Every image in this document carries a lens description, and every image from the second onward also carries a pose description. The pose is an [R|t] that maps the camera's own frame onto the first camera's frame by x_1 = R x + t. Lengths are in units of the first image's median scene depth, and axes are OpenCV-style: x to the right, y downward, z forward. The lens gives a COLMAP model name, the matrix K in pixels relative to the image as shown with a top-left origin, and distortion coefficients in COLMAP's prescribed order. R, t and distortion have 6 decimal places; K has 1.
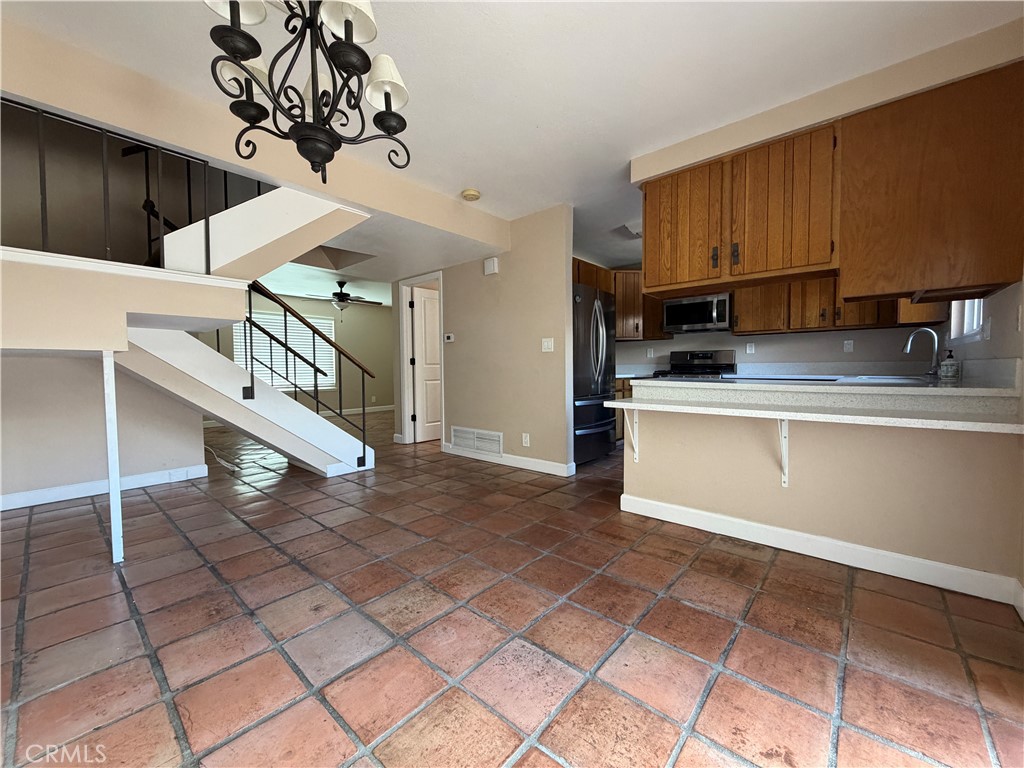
lens RADIAL K [[407.7, 0, 510.0], [0, 407.7, 384.0], [0, 0, 1]] dist [0.001520, -0.000138]
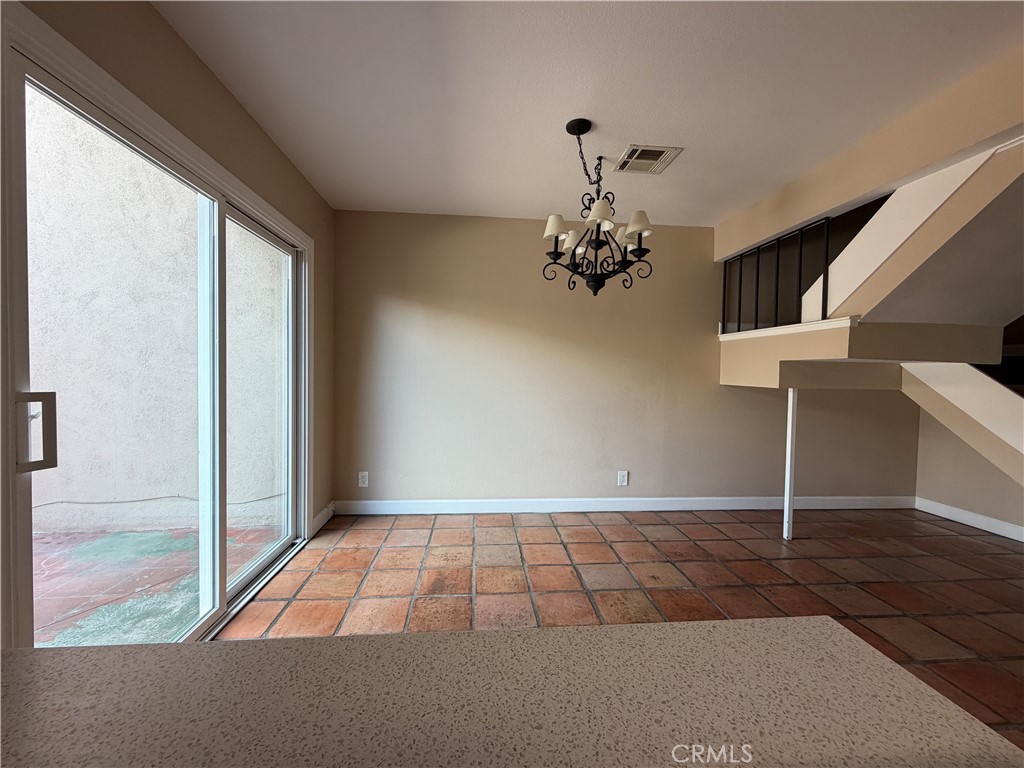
lens RADIAL K [[407.7, 0, 510.0], [0, 407.7, 384.0], [0, 0, 1]] dist [0.001520, -0.000138]
pose [[-0.695652, 0.018713, -0.718135, 0.920920], [-0.039560, 0.997146, 0.064305, -0.191836], [0.717289, 0.073143, -0.692926, 1.679003]]
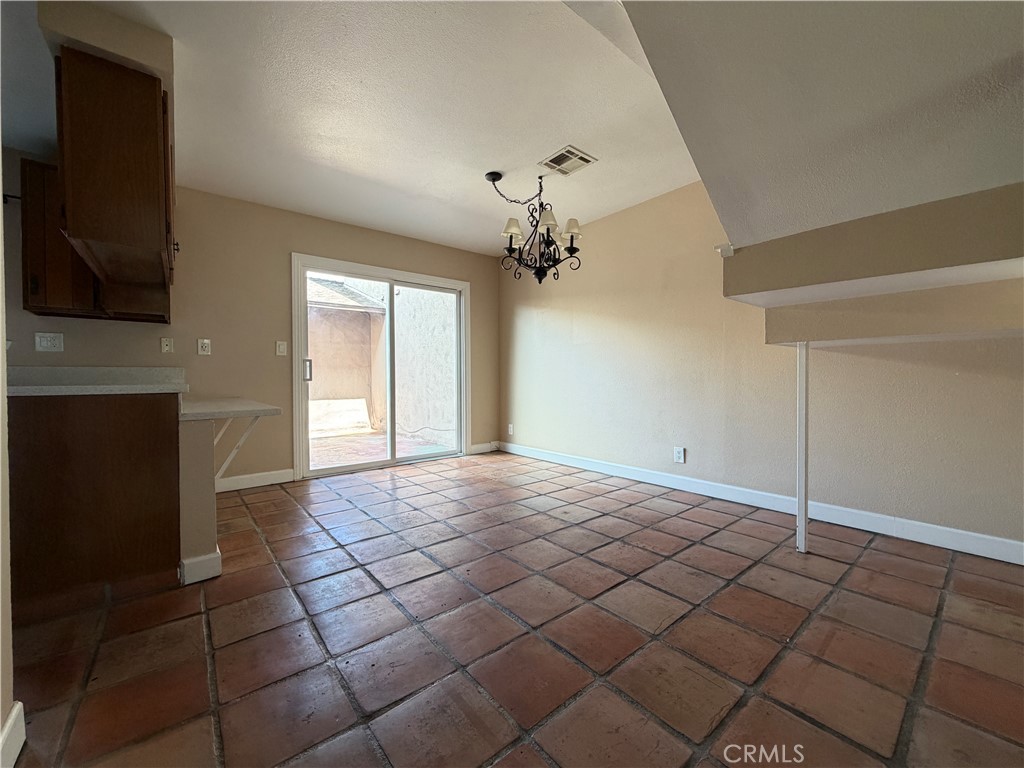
lens RADIAL K [[407.7, 0, 510.0], [0, 407.7, 384.0], [0, 0, 1]] dist [0.001520, -0.000138]
pose [[-0.986212, 0.013205, 0.164958, -0.567250], [0.022849, 0.998130, 0.056703, -0.068901], [-0.163900, 0.059690, -0.984669, 2.814169]]
